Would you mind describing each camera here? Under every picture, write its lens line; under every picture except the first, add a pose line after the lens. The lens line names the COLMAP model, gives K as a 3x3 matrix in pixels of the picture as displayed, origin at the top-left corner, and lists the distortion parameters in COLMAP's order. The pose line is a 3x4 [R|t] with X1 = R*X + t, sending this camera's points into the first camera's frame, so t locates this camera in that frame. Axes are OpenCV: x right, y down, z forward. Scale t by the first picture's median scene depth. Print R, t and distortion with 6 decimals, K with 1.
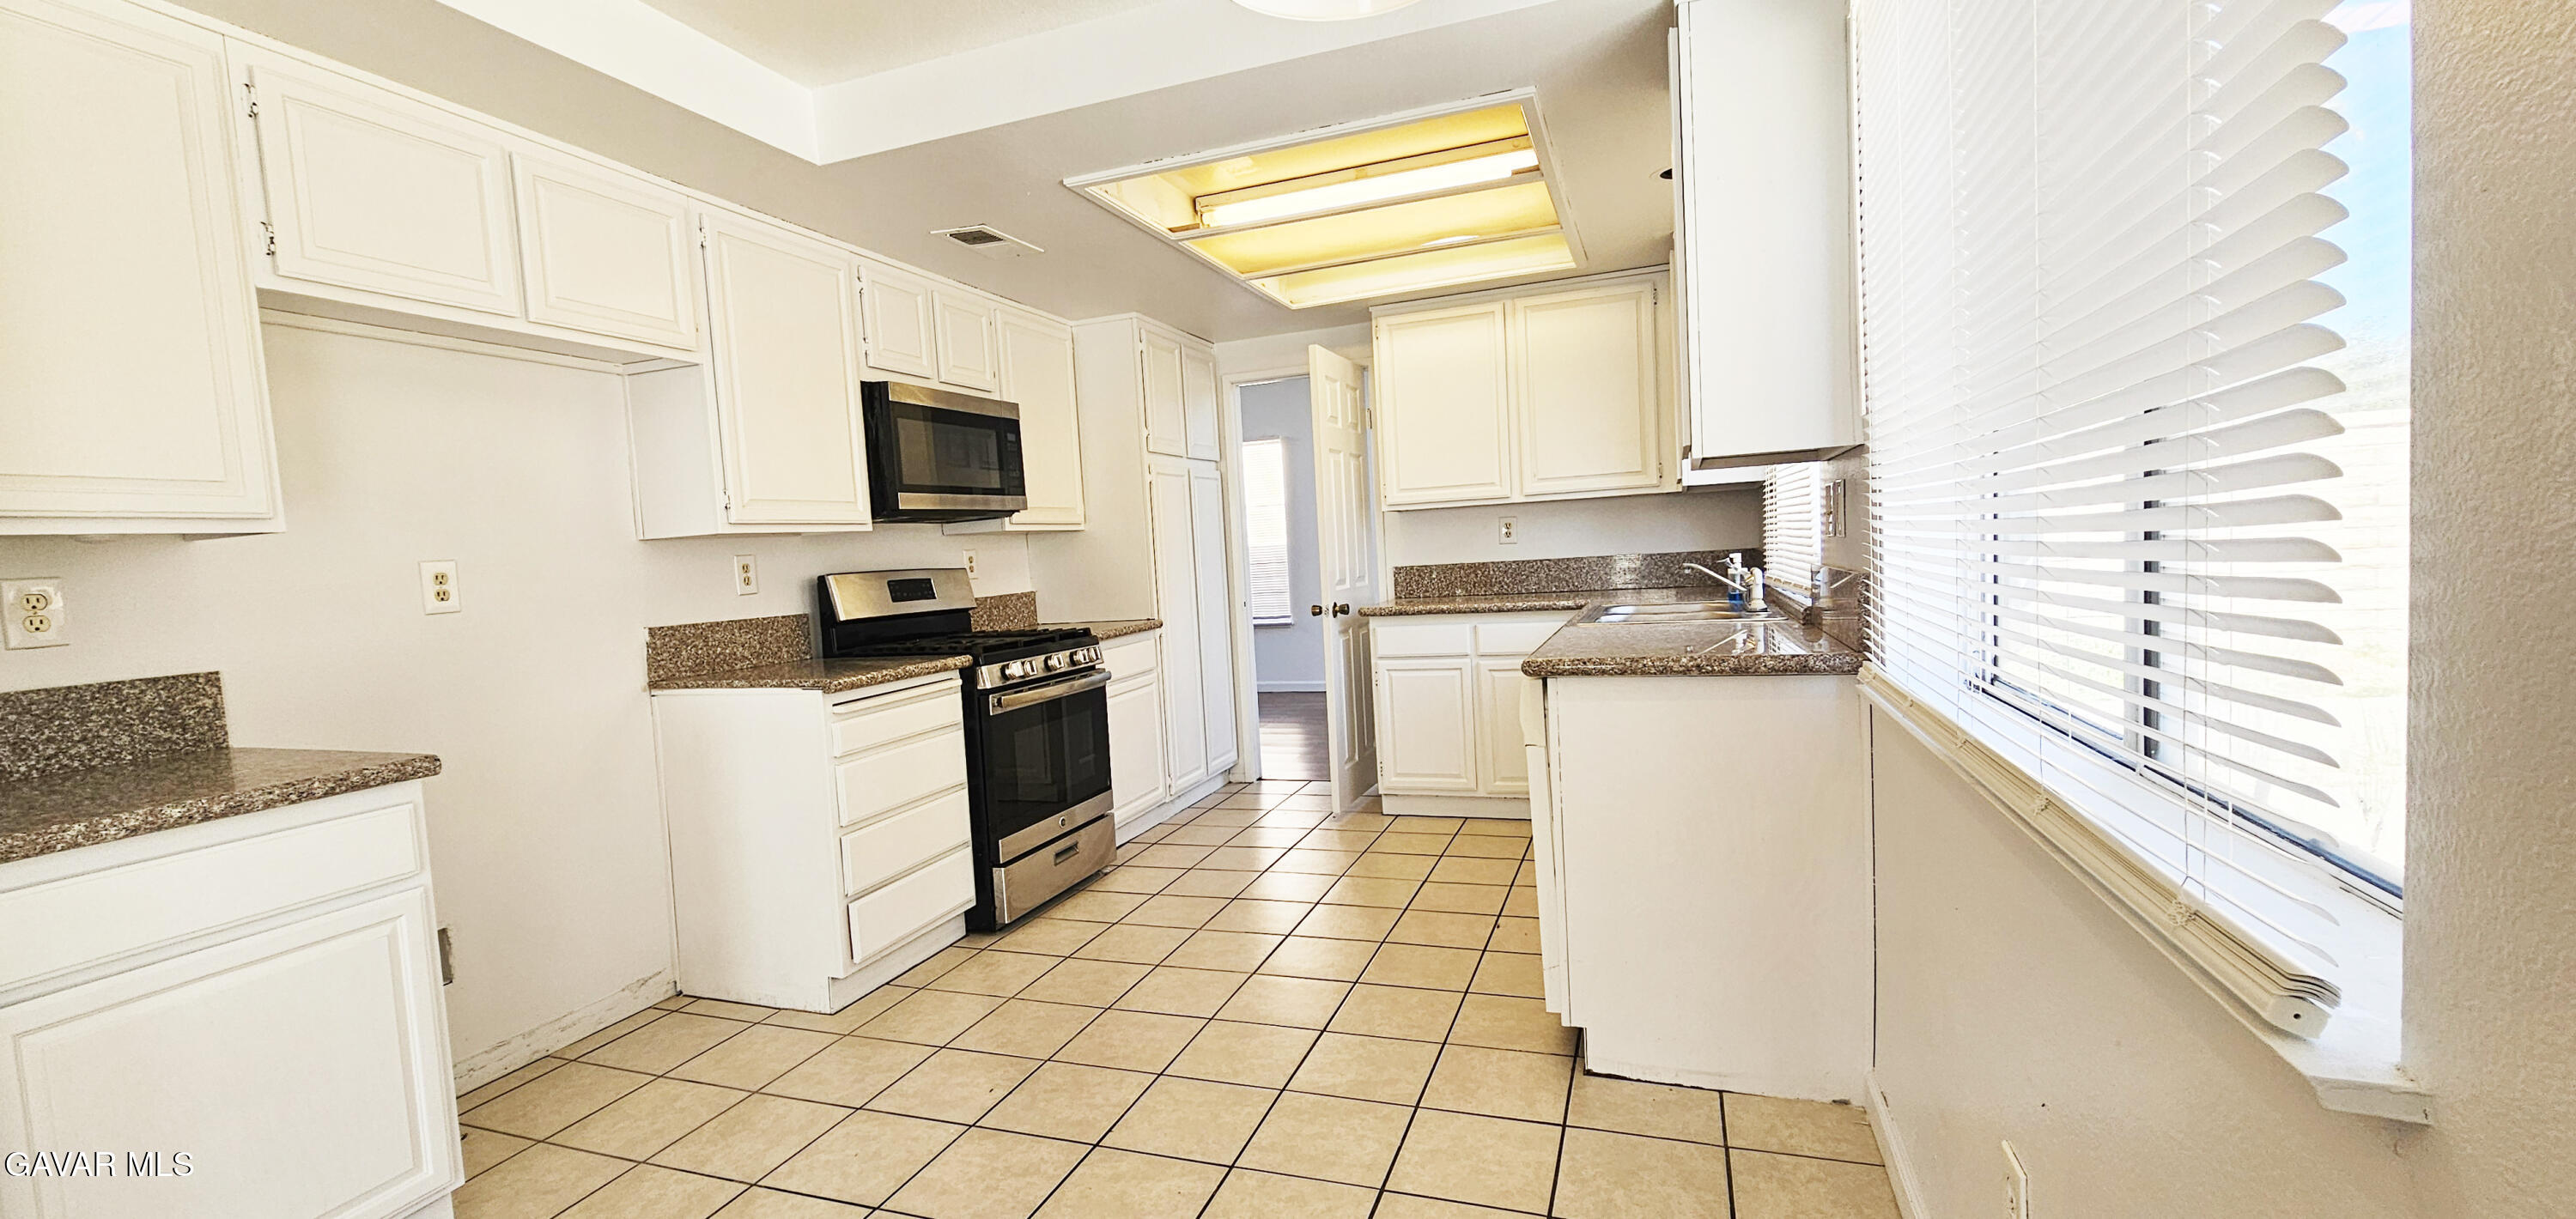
lens RADIAL K [[1066.9, 0, 1282.6], [0, 1066.9, 620.7], [0, 0, 1]] dist [0.001118, 0.000054]
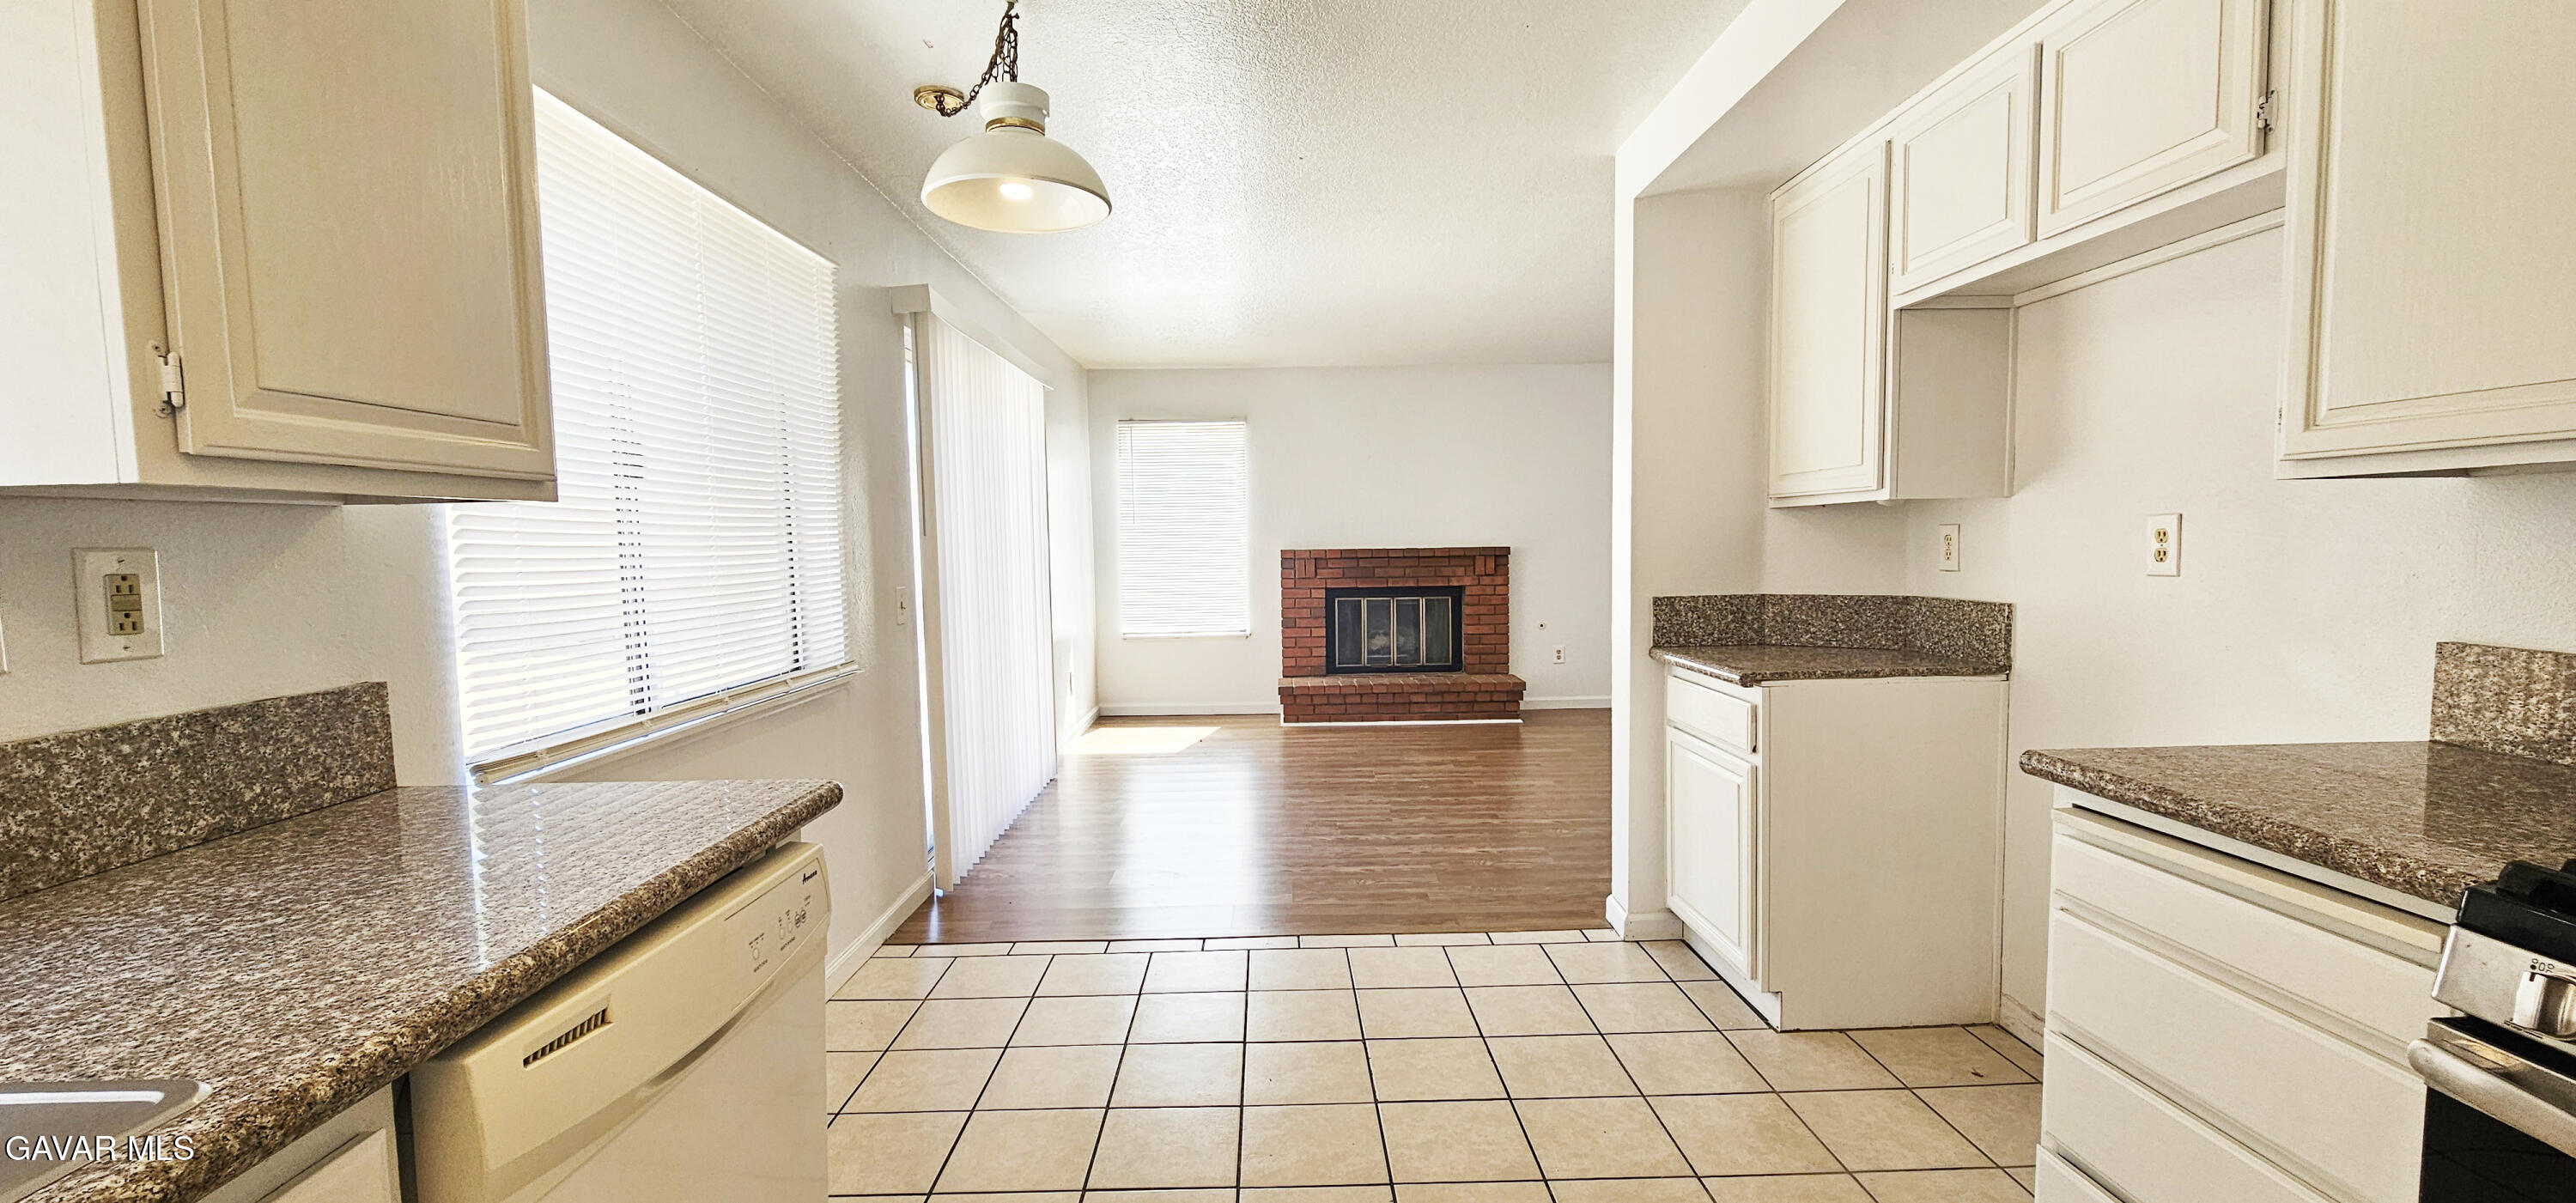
lens RADIAL K [[1062.9, 0, 1291.5], [0, 1062.9, 606.6], [0, 0, 1]] dist [0.000657, 0.000120]
pose [[-0.933923, 0.095456, -0.344495, 0.097563], [0.046079, 0.987795, 0.148787, -0.085770], [0.354493, 0.123082, -0.926923, 0.932404]]
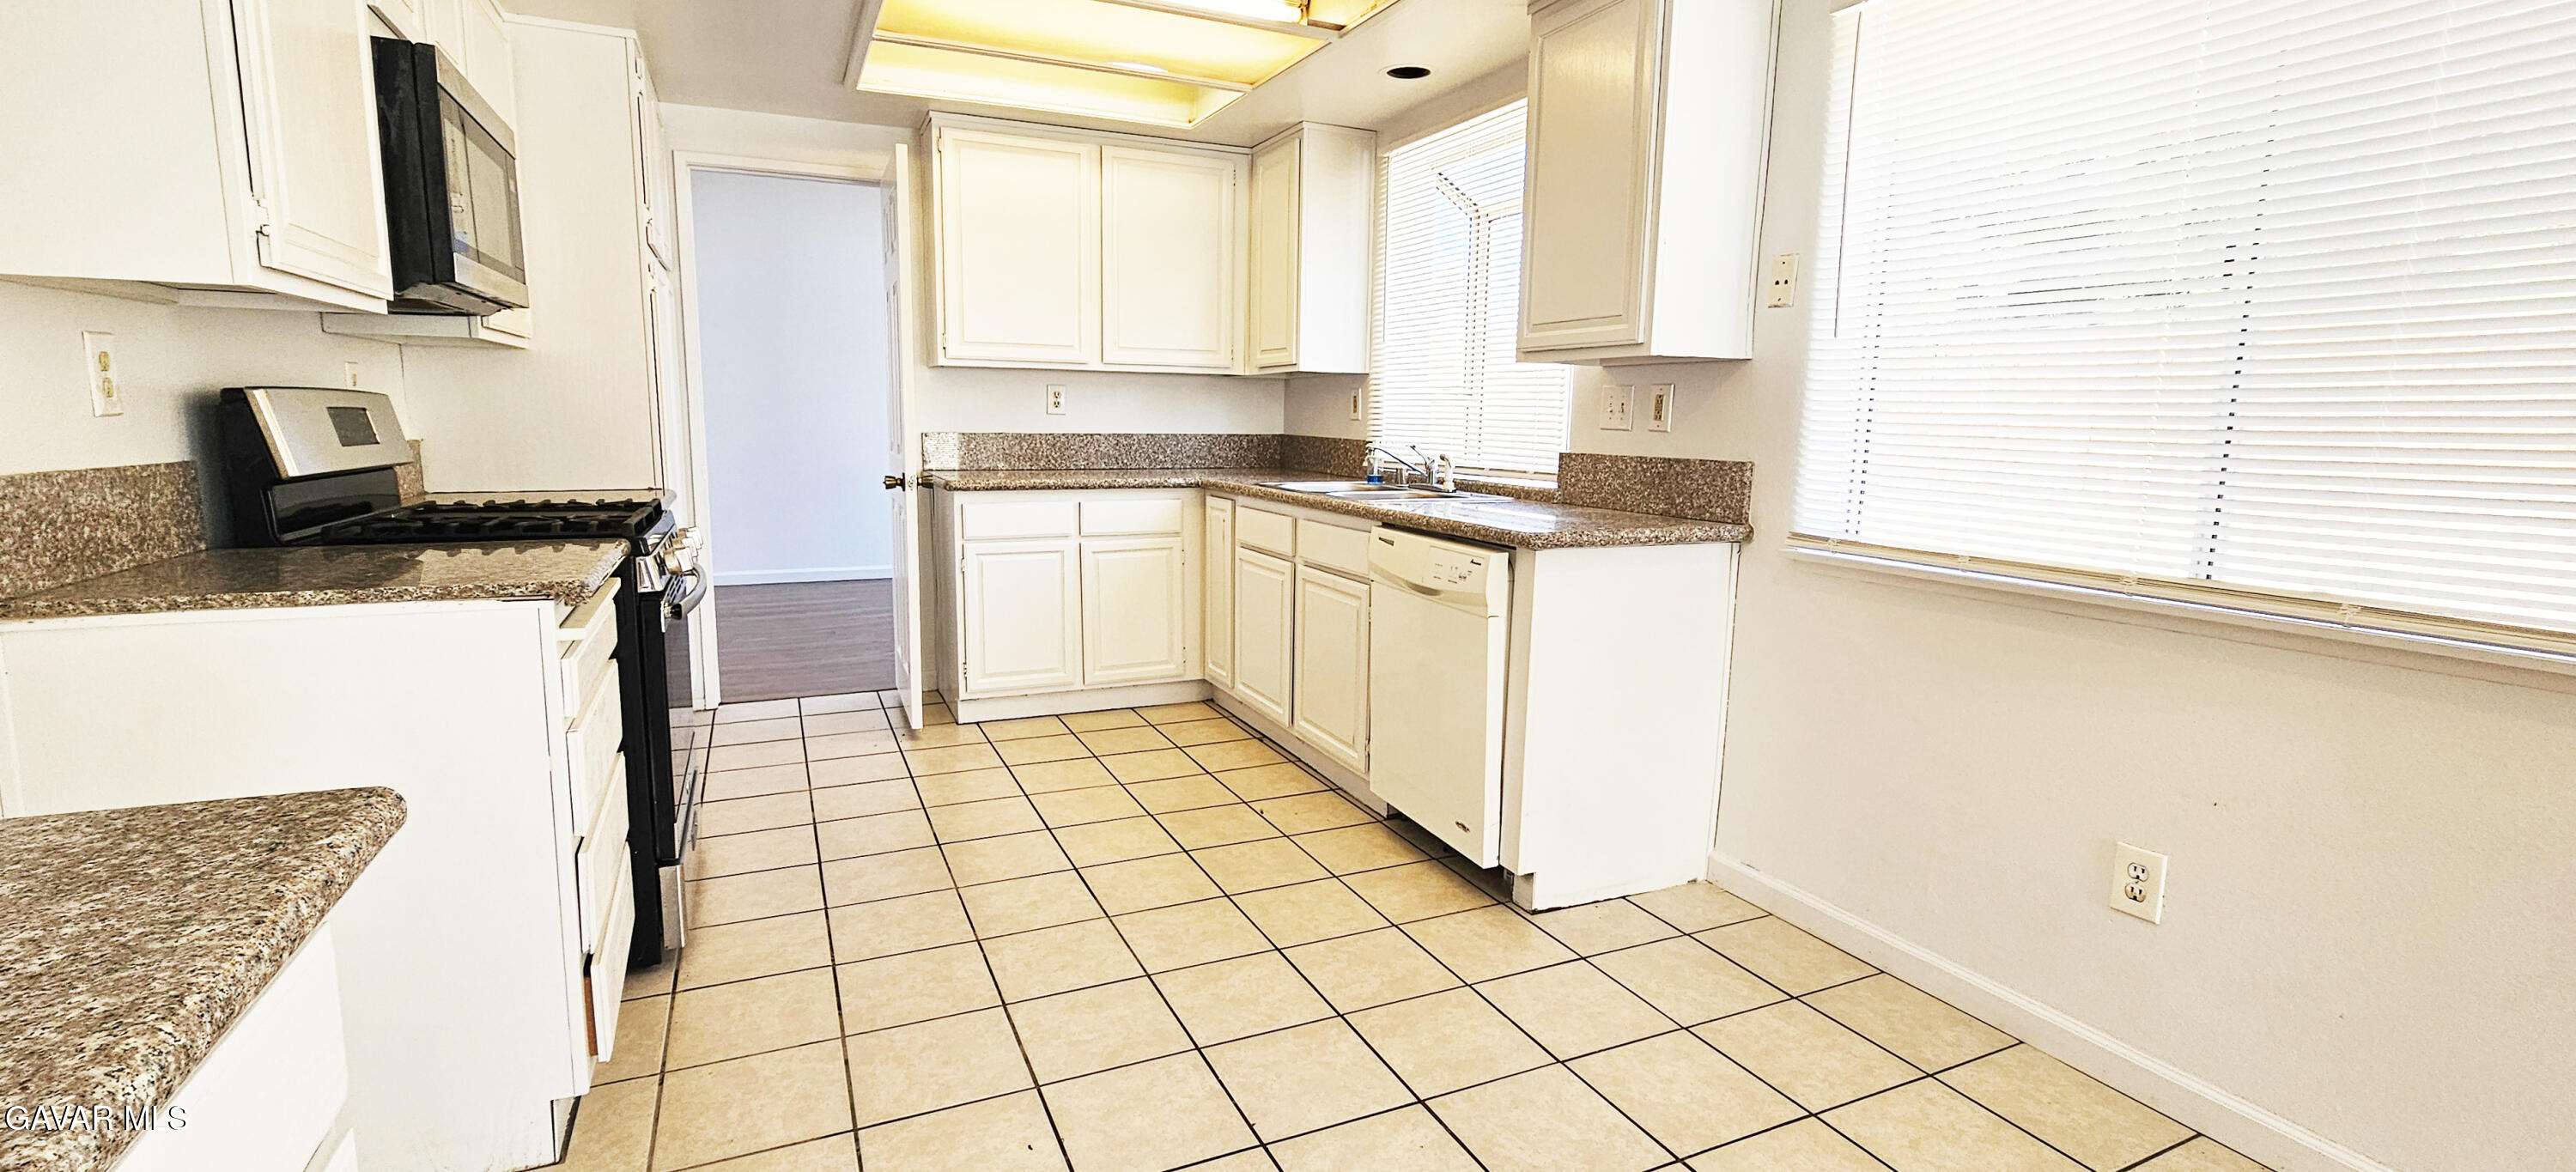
lens RADIAL K [[1106.0, 0, 1278.5], [0, 1106.0, 573.2], [0, 0, 1]] dist [-0.002915, -0.000209]
pose [[0.715975, -0.031604, 0.697410, -0.380465], [-0.011062, 0.998336, 0.056598, 0.009627], [-0.698038, -0.048238, 0.714434, 0.221023]]
